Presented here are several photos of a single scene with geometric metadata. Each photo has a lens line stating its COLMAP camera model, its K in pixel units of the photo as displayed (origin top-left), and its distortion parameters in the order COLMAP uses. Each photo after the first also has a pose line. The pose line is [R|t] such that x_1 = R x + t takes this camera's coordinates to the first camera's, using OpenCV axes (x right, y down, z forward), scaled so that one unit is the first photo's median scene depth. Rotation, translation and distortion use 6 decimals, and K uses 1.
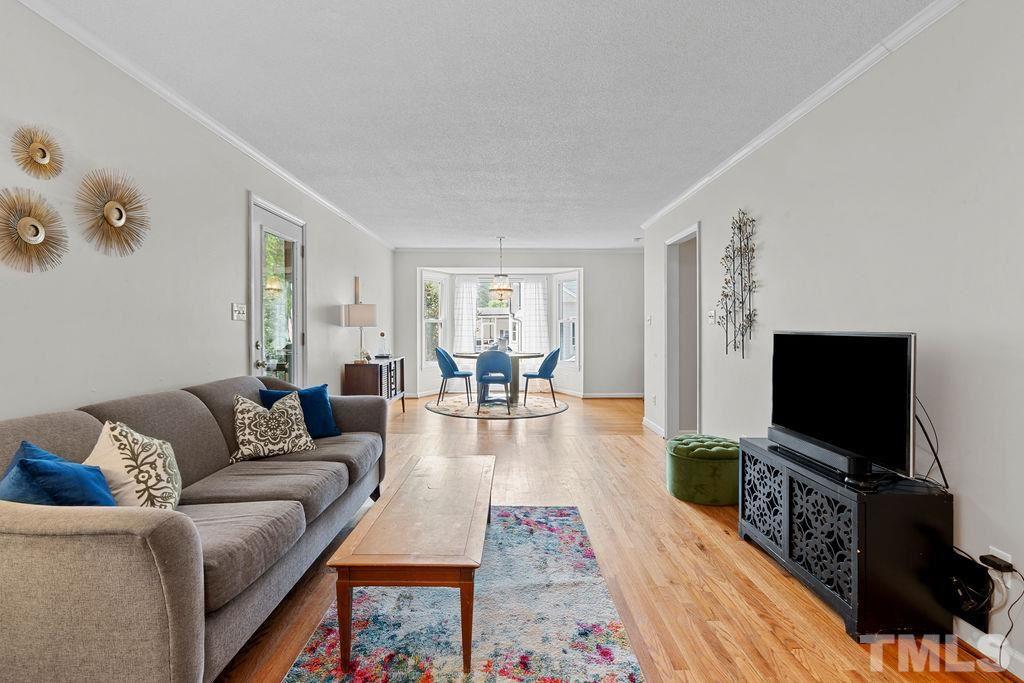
lens RADIAL K [[465.5, 0, 519.6], [0, 465.5, 337.3], [0, 0, 1]] dist [-0.006514, 0.002592]
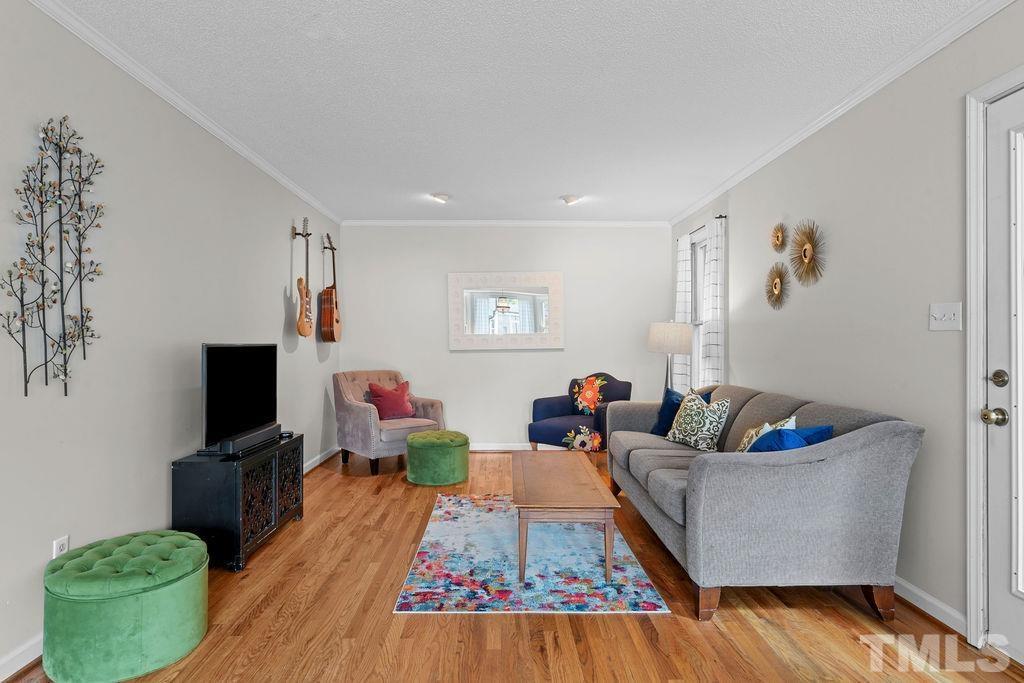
lens RADIAL K [[567.1, 0, 511.7], [0, 567.1, 344.1], [0, 0, 1]] dist [-0.001061, 0.000027]
pose [[-0.999971, -0.004794, 0.005948, -0.052119], [-0.004644, 0.999679, 0.024920, -0.040036], [-0.006065, 0.024891, -0.999672, 1.955371]]
